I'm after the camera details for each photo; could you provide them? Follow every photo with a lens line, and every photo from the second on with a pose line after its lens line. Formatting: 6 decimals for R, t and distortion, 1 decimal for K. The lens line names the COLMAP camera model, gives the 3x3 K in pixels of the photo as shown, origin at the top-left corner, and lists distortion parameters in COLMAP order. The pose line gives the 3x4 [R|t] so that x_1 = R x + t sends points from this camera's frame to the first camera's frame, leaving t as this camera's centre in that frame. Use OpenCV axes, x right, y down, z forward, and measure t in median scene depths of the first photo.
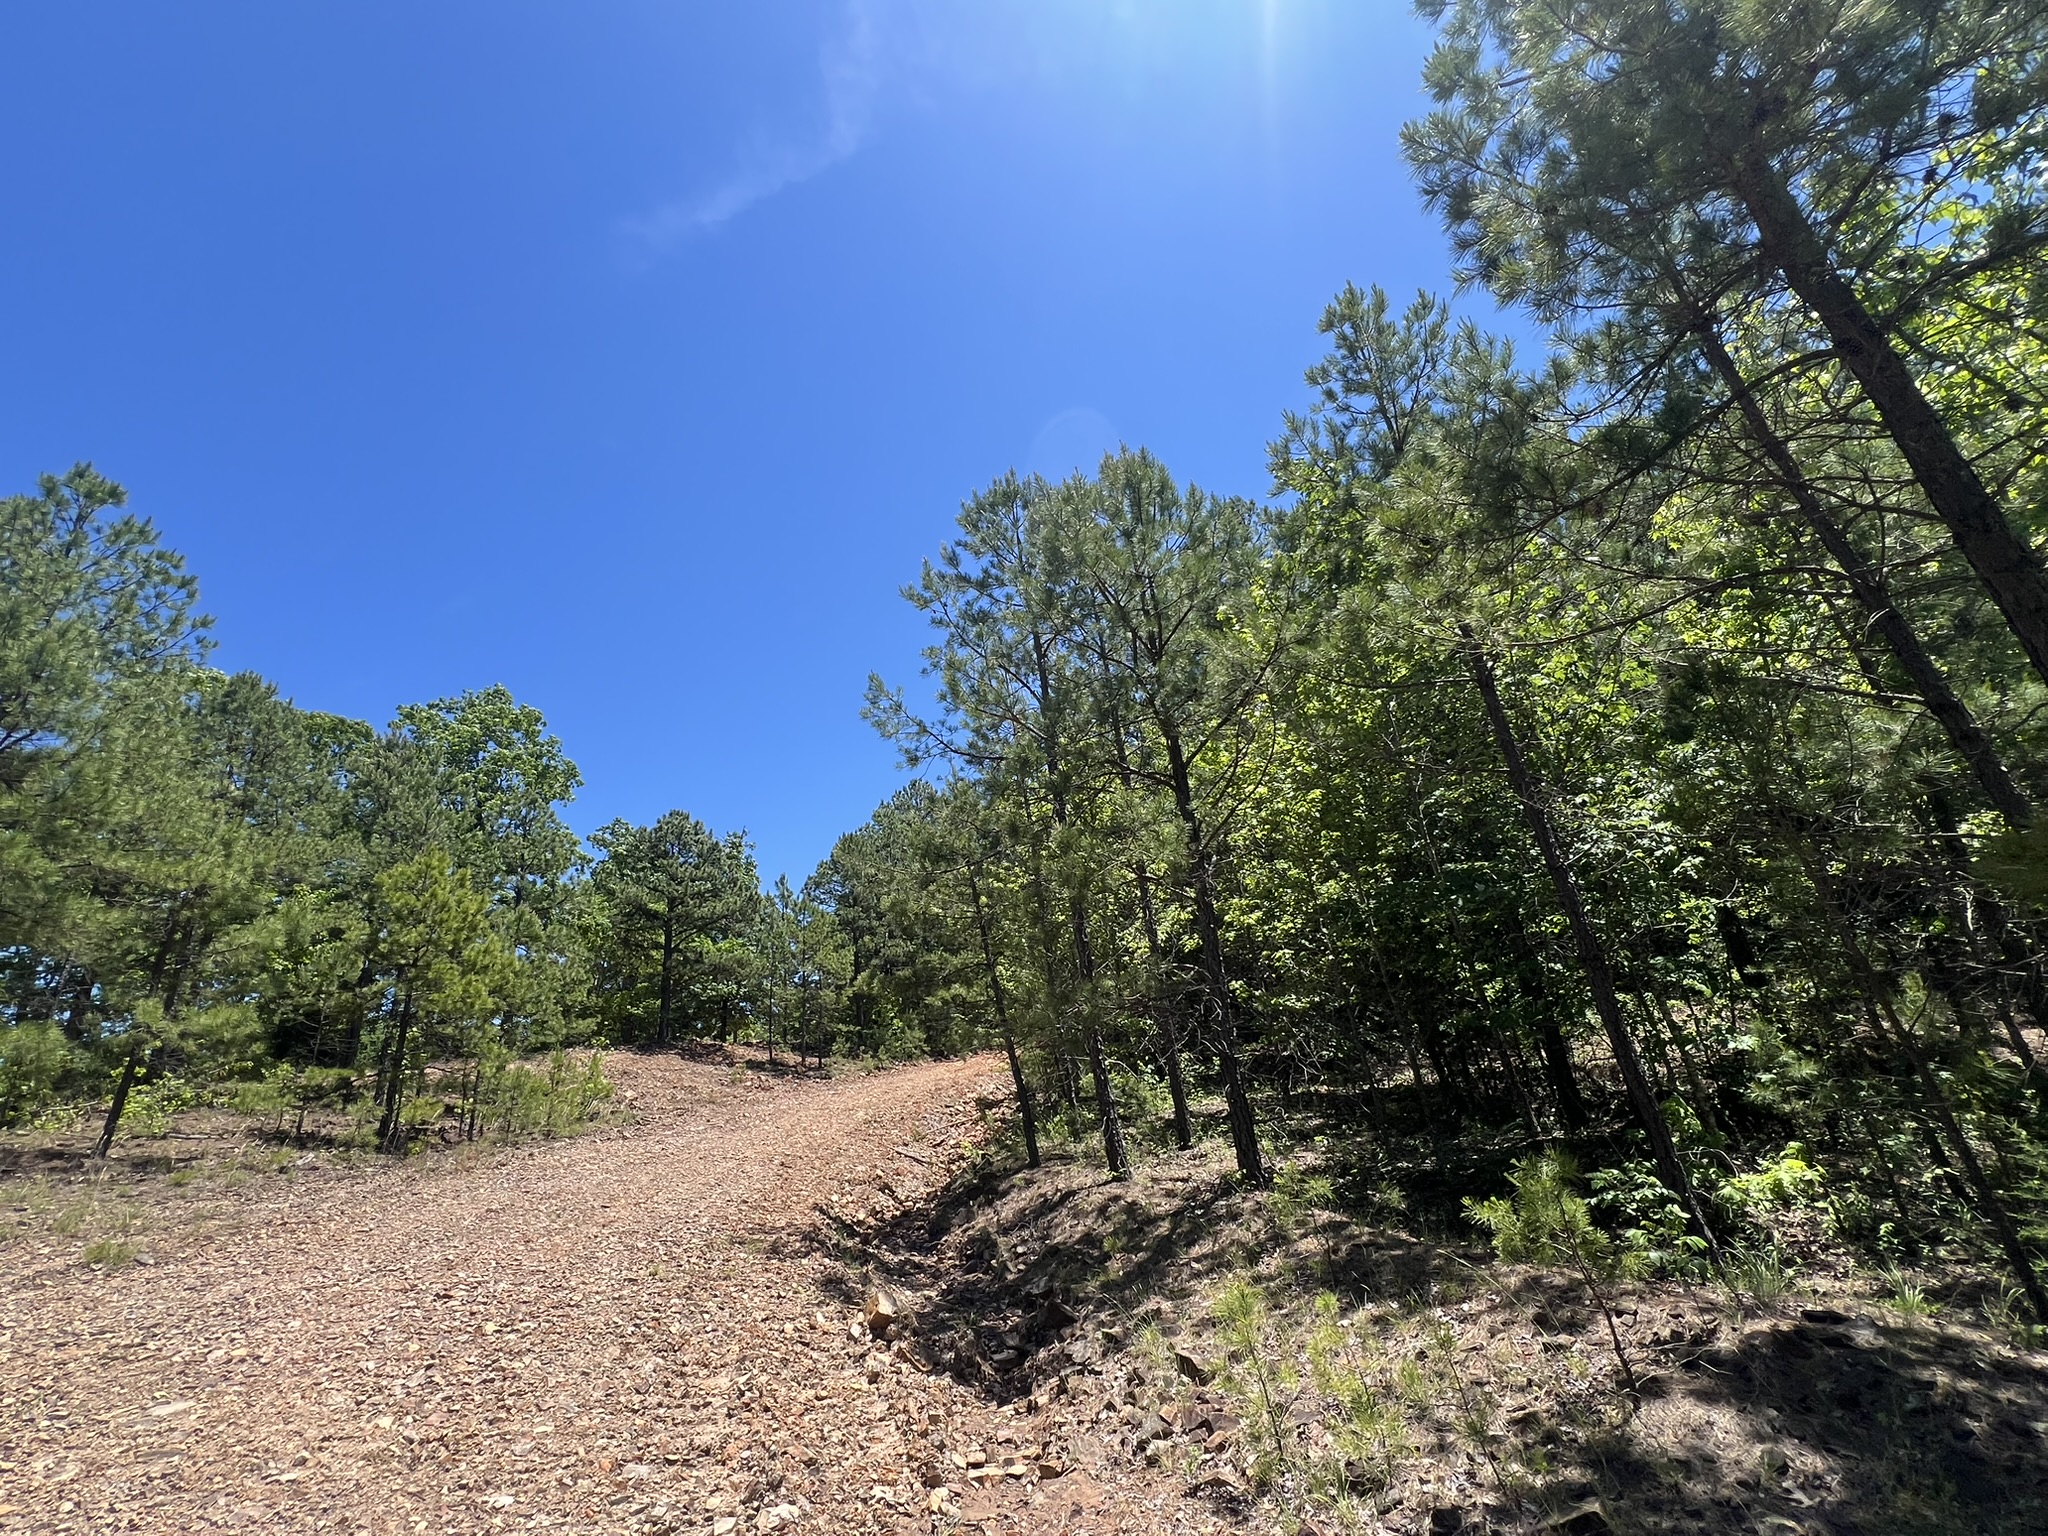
lens RADIAL K [[880.7, 0, 1033.0], [0, 880.7, 766.0], [0, 0, 1]] dist [-0.001123, -0.000235]
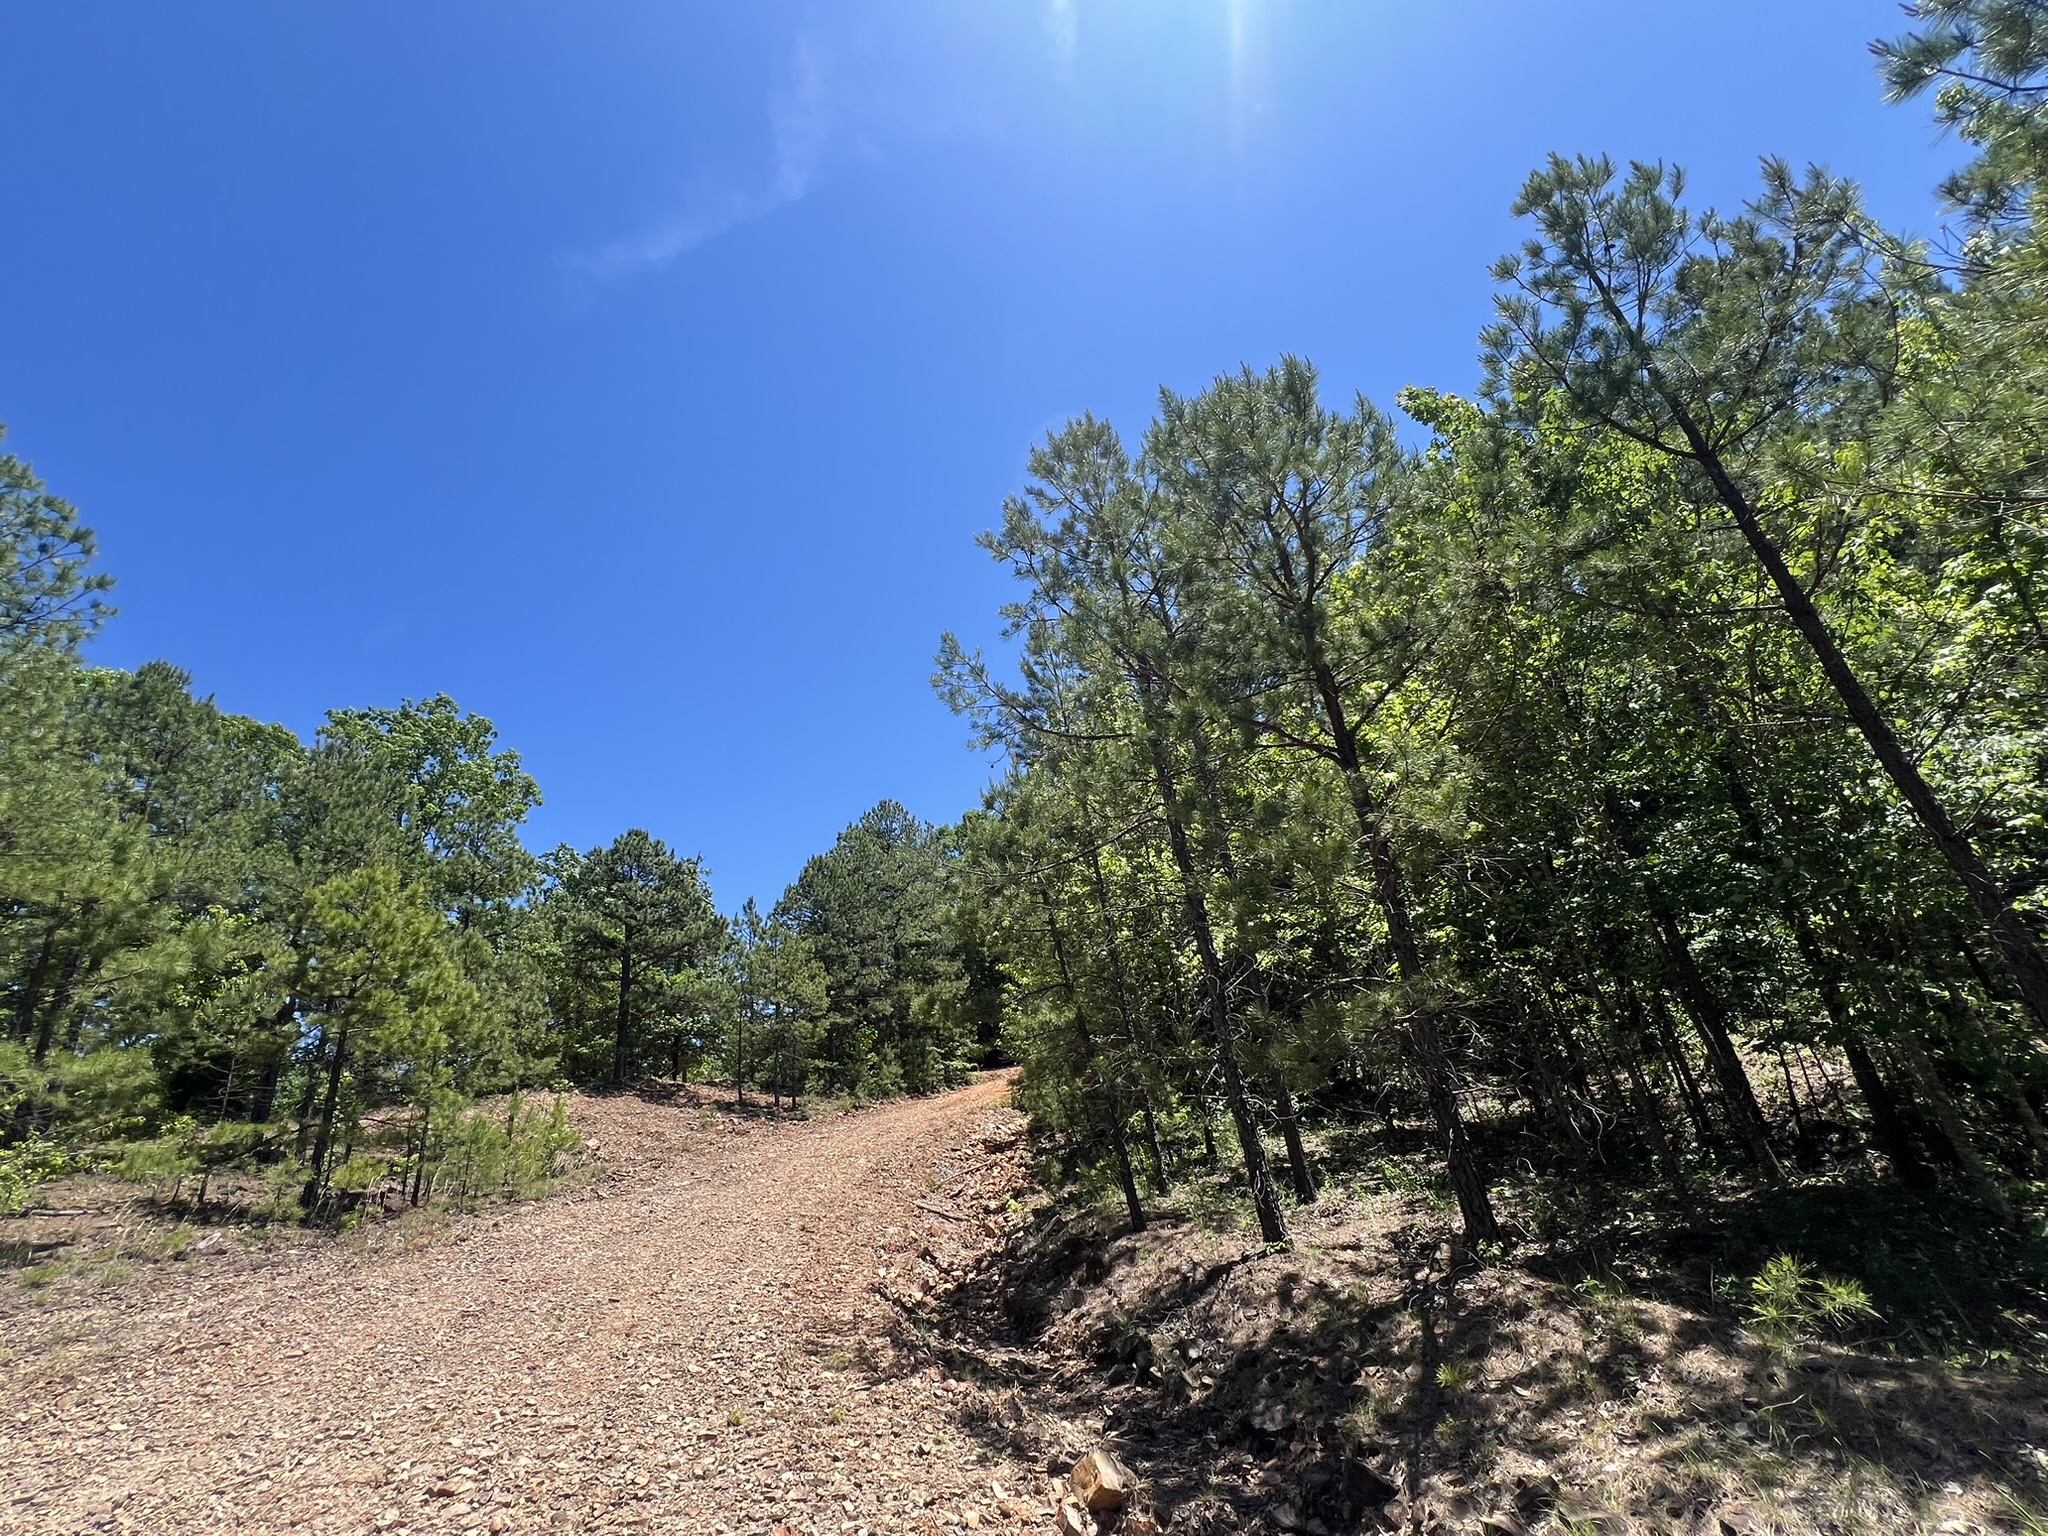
lens RADIAL K [[878.0, 0, 1024.0], [0, 878.0, 768.0], [0, 0, 1]] dist [-0.000400, 0.000706]
pose [[0.998592, 0.002659, 0.052976, -0.102459], [-0.000940, 0.999473, -0.032449, 0.033325], [-0.053034, 0.032353, 0.998068, 0.116740]]
